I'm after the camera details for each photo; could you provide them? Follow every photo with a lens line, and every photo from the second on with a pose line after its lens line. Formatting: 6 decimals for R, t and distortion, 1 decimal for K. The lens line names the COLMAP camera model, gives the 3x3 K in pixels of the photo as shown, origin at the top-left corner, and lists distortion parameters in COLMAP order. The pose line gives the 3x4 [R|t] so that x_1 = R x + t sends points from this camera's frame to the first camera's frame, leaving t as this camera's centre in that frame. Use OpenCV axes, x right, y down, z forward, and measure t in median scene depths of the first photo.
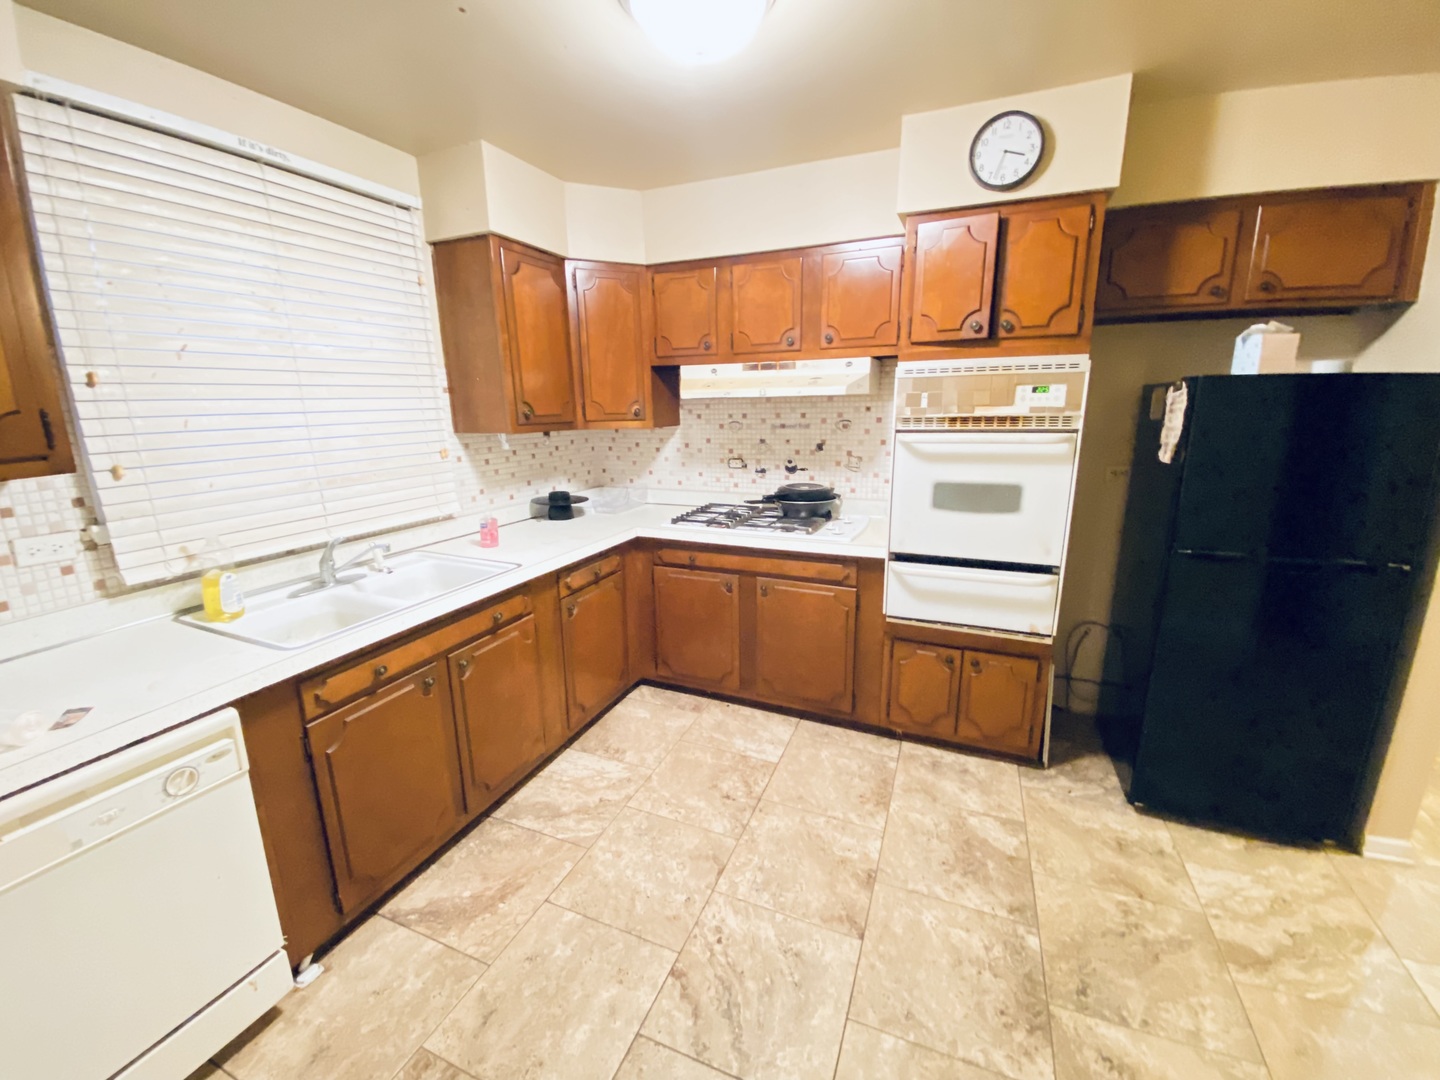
lens RADIAL K [[582.1, 0, 720.0], [0, 582.1, 540.0], [0, 0, 1]] dist [0.027158, -0.023766]
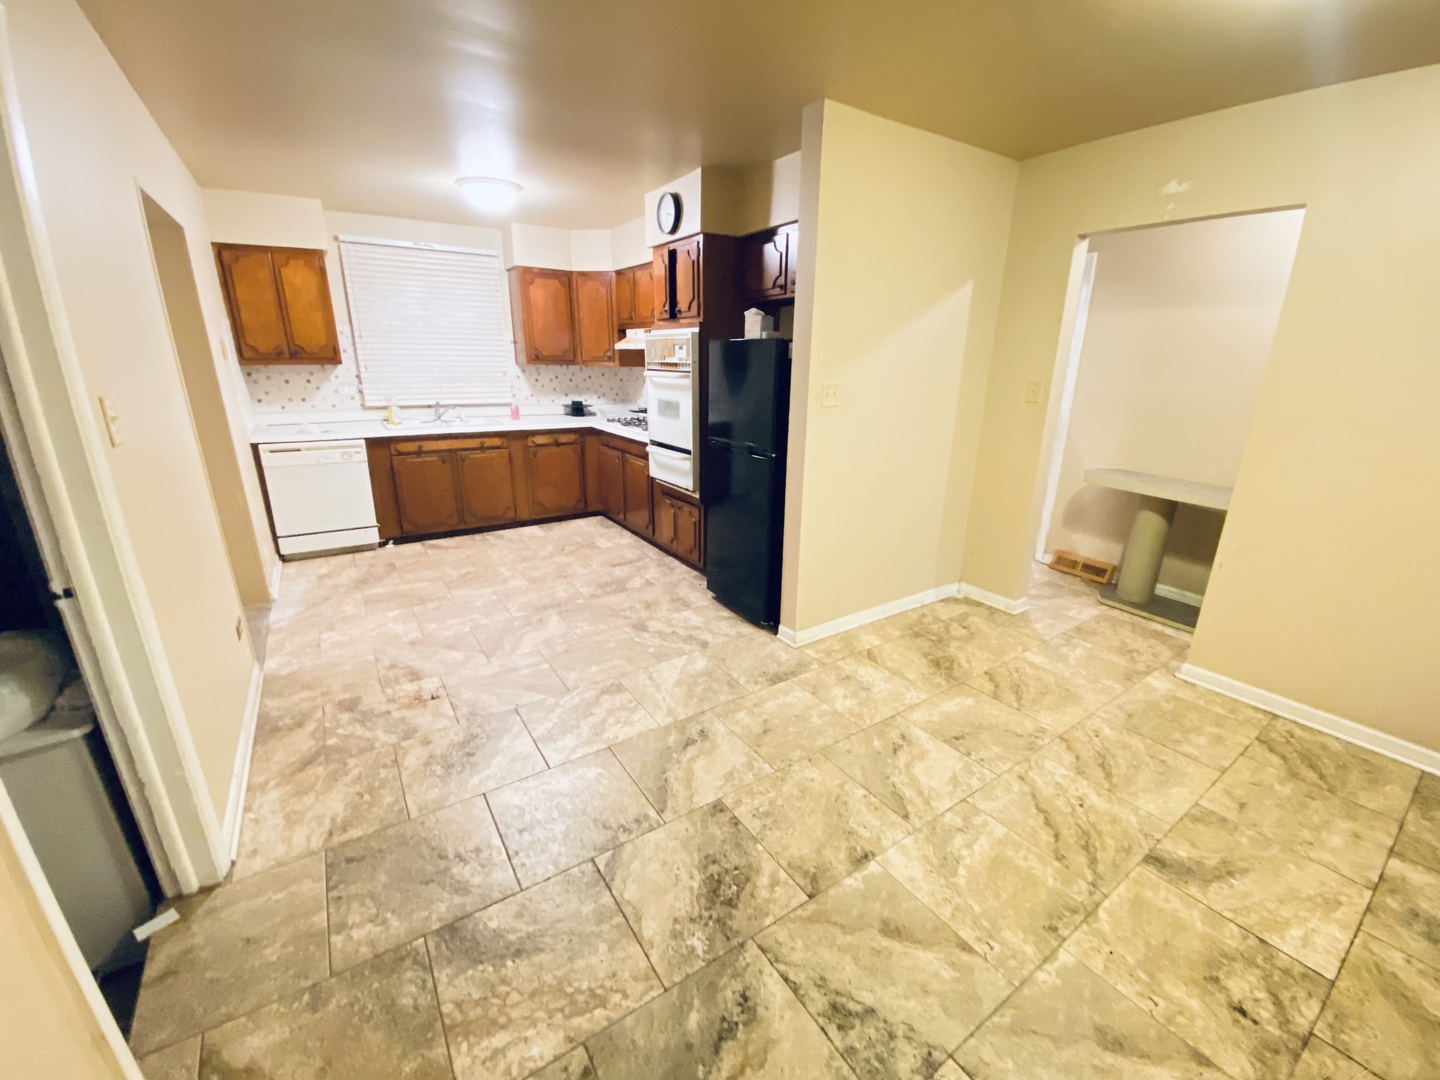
lens RADIAL K [[579.9, 0, 720.0], [0, 579.9, 540.0], [0, 0, 1]] dist [0.044787, -0.036361]
pose [[0.833792, 0.190107, -0.518315, 1.688416], [-0.149601, 0.981518, 0.119343, 0.093188], [0.531423, -0.021967, 0.846822, -0.471089]]
